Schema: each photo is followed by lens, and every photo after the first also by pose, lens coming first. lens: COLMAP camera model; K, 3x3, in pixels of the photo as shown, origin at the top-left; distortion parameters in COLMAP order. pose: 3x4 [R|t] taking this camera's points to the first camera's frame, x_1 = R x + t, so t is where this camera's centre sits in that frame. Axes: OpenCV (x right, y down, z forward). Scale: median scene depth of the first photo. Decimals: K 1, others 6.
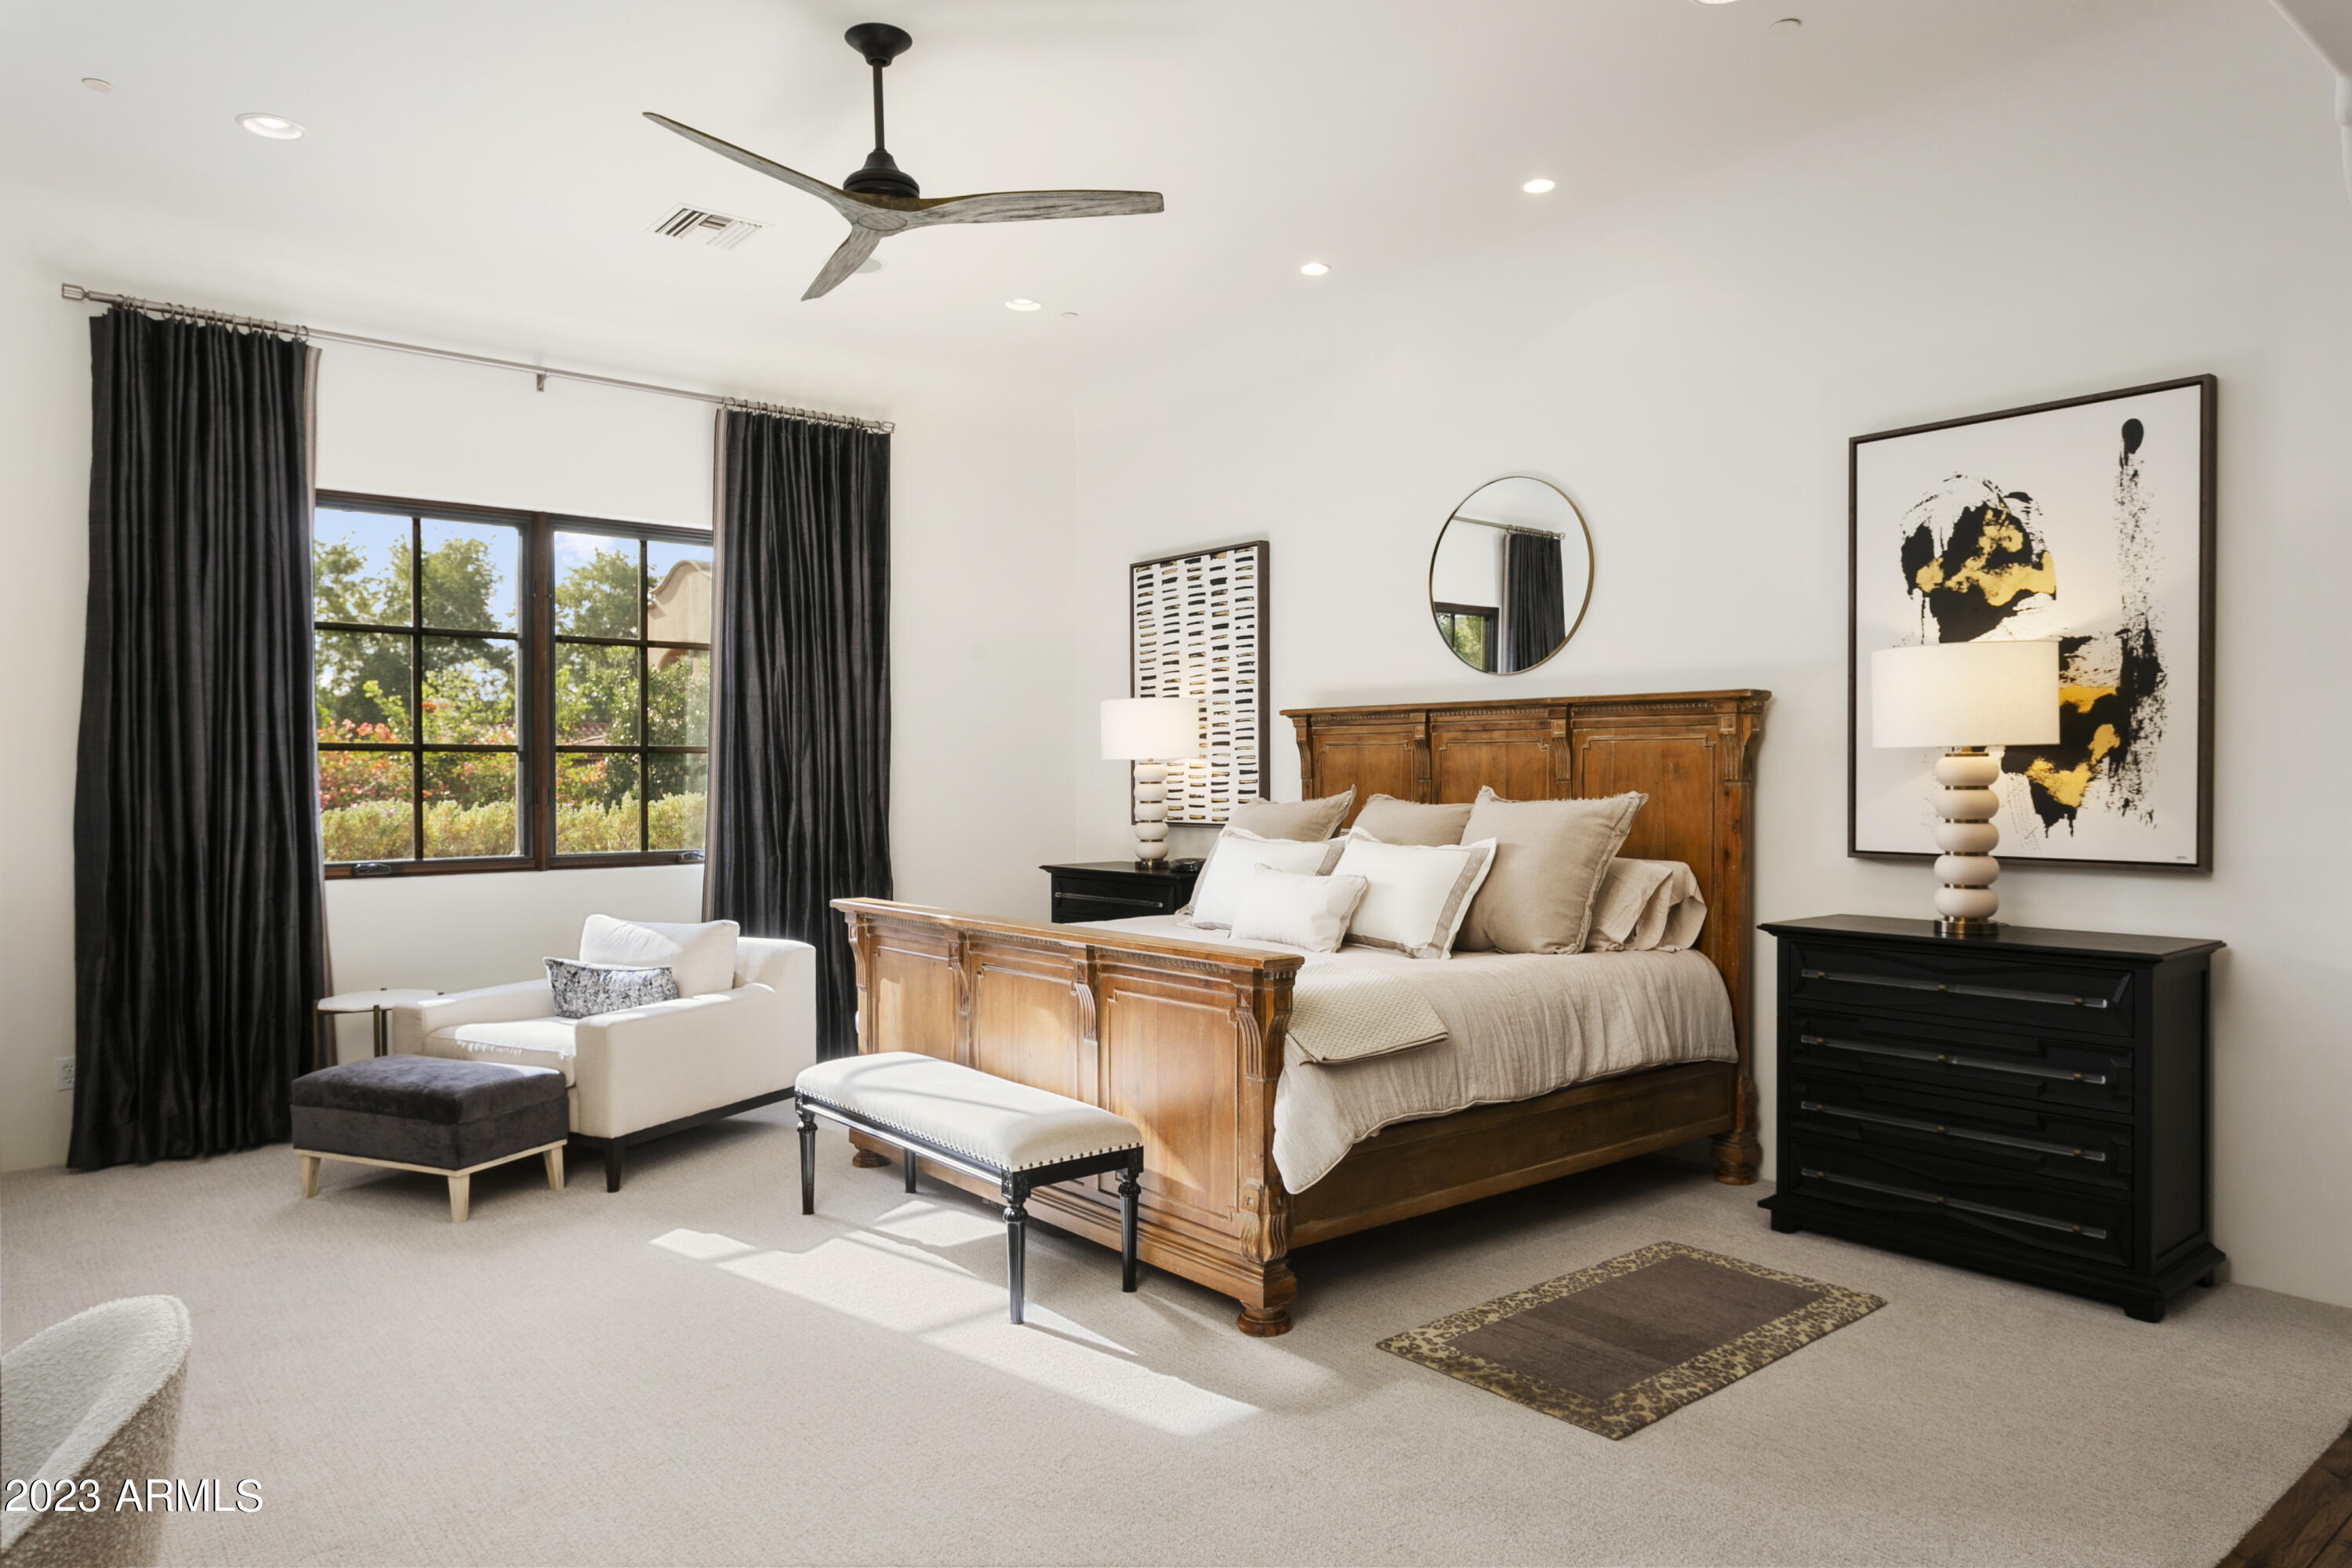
lens RADIAL K [[1532.1, 0, 1176.0], [0, 1532.1, 784.0], [0, 0, 1]] dist [-0.007935, -0.001960]
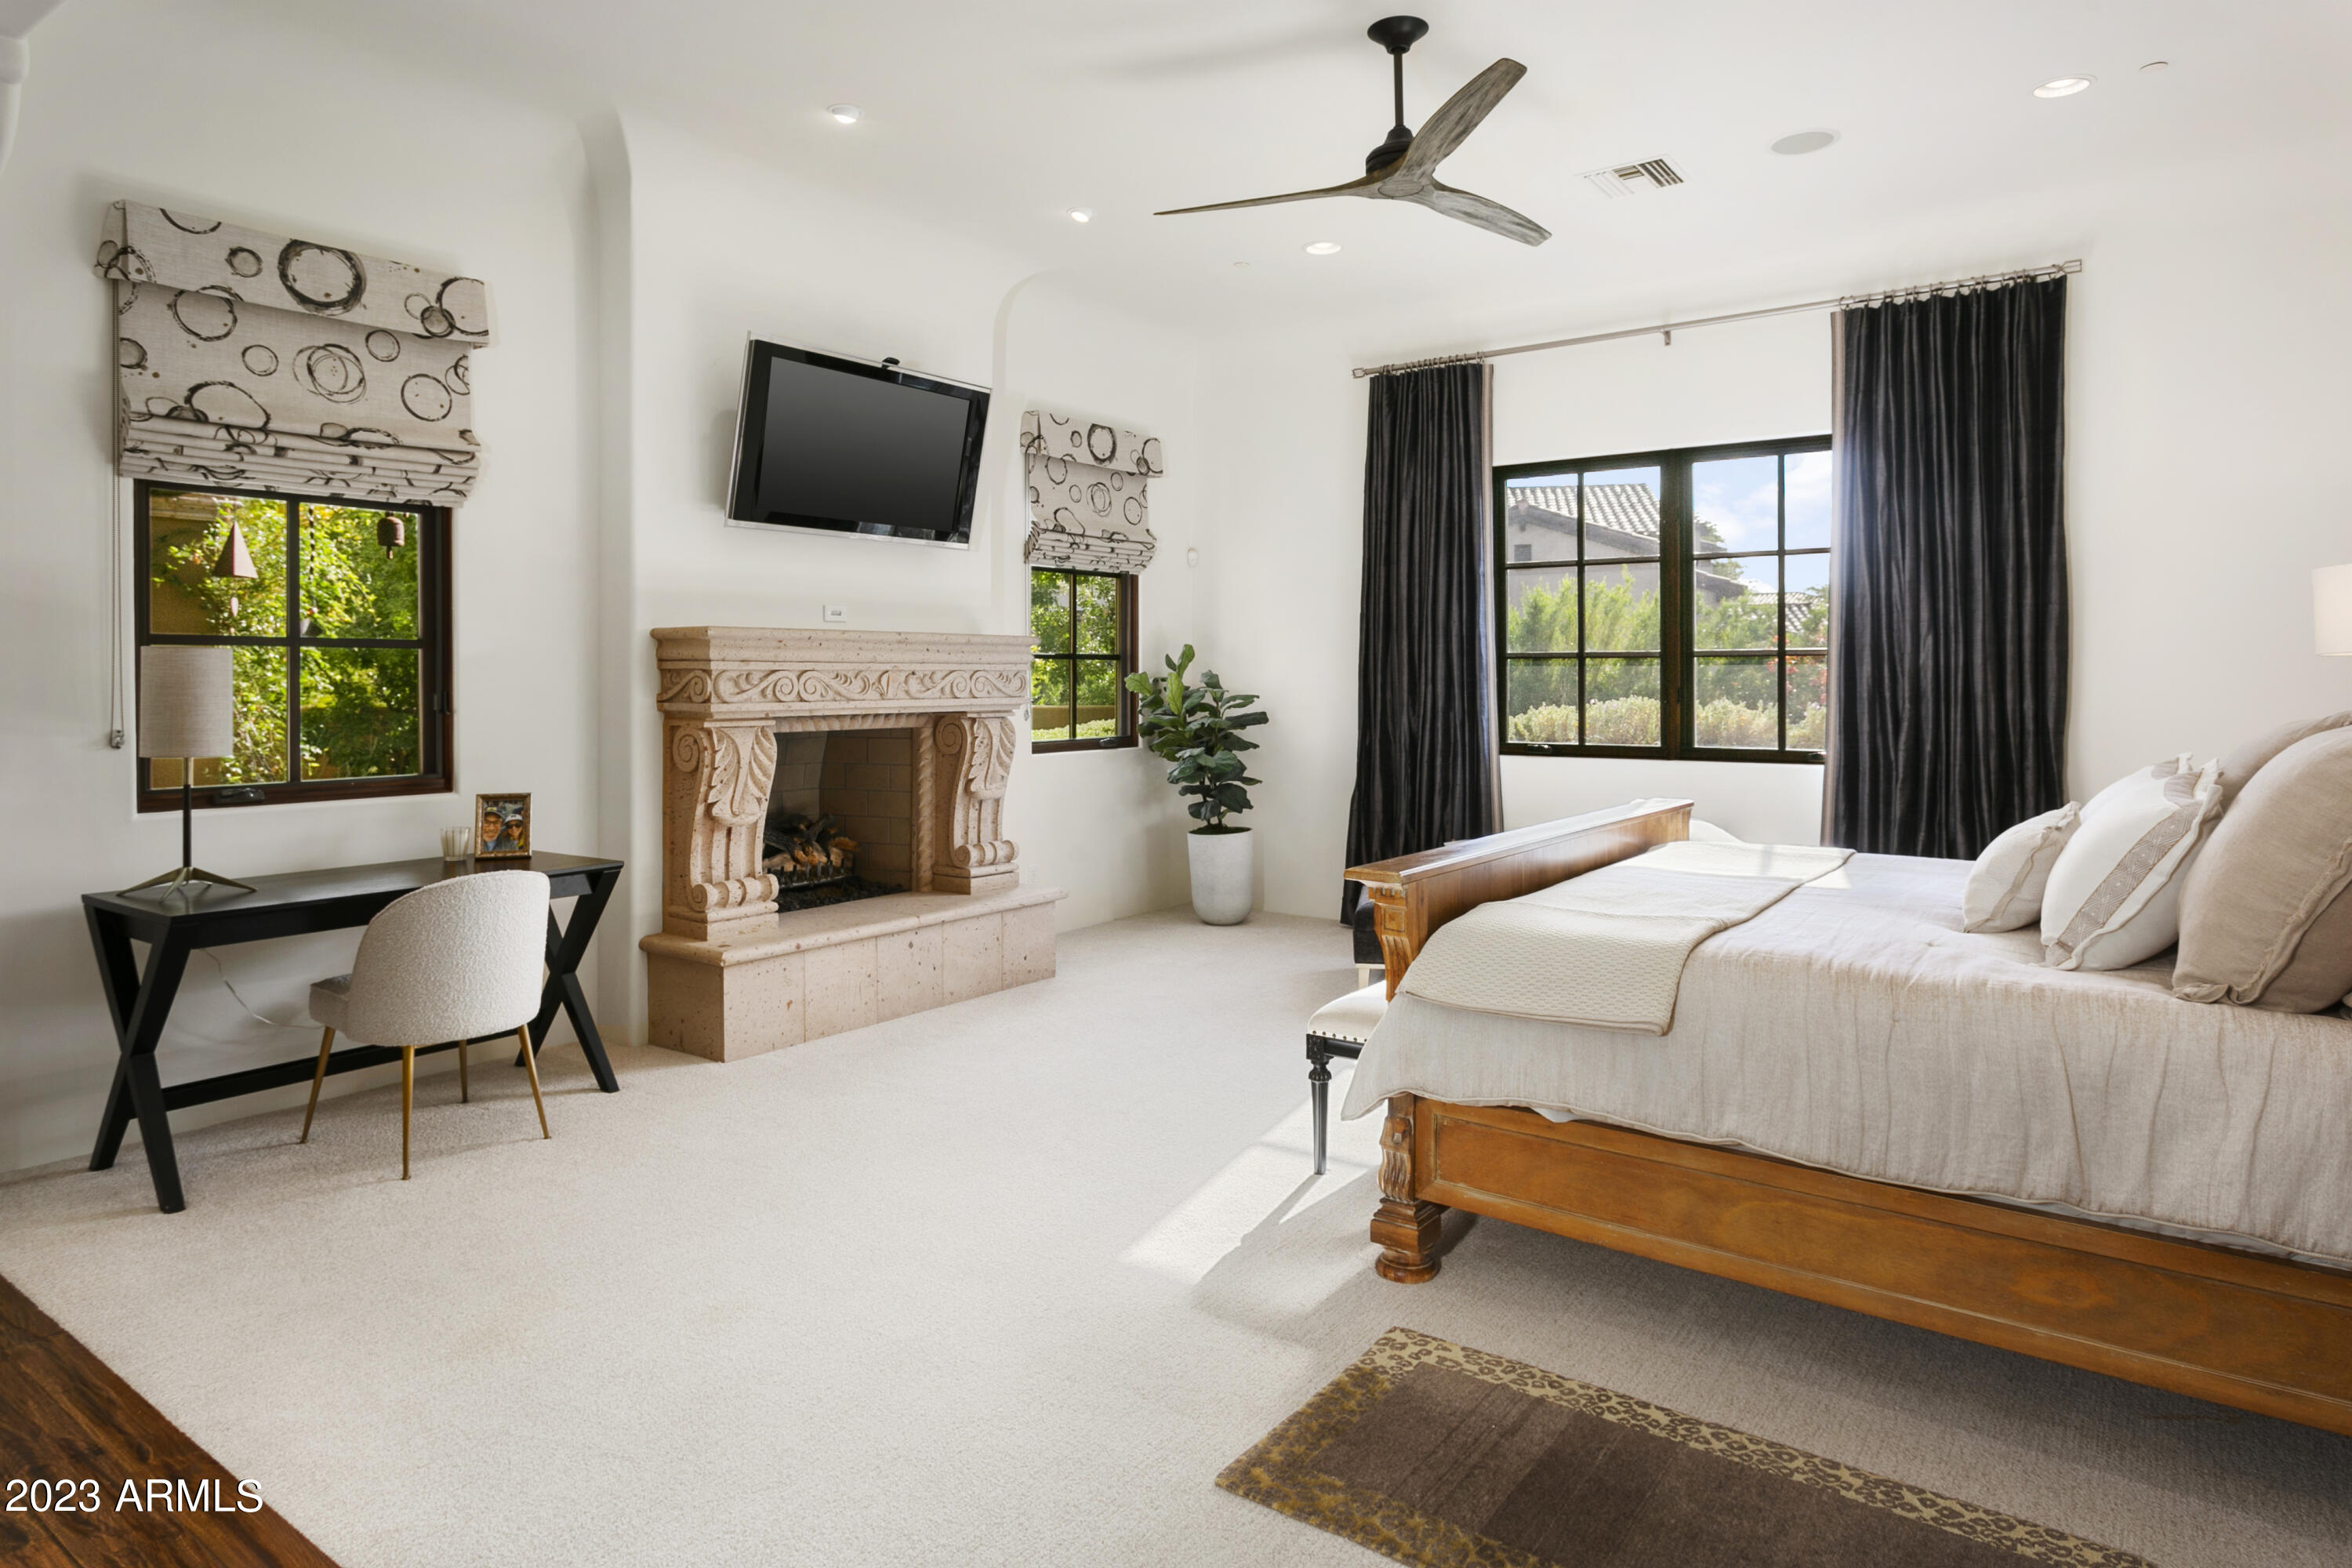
lens RADIAL K [[1346.6, 0, 1182.1], [0, 1346.6, 679.7], [0, 0, 1]] dist [-0.001690, -0.000533]
pose [[0.242261, 0.002464, -0.970208, 0.655731], [-0.008871, 0.999961, 0.000325, -0.001095], [0.970170, 0.008528, 0.242274, 0.539185]]
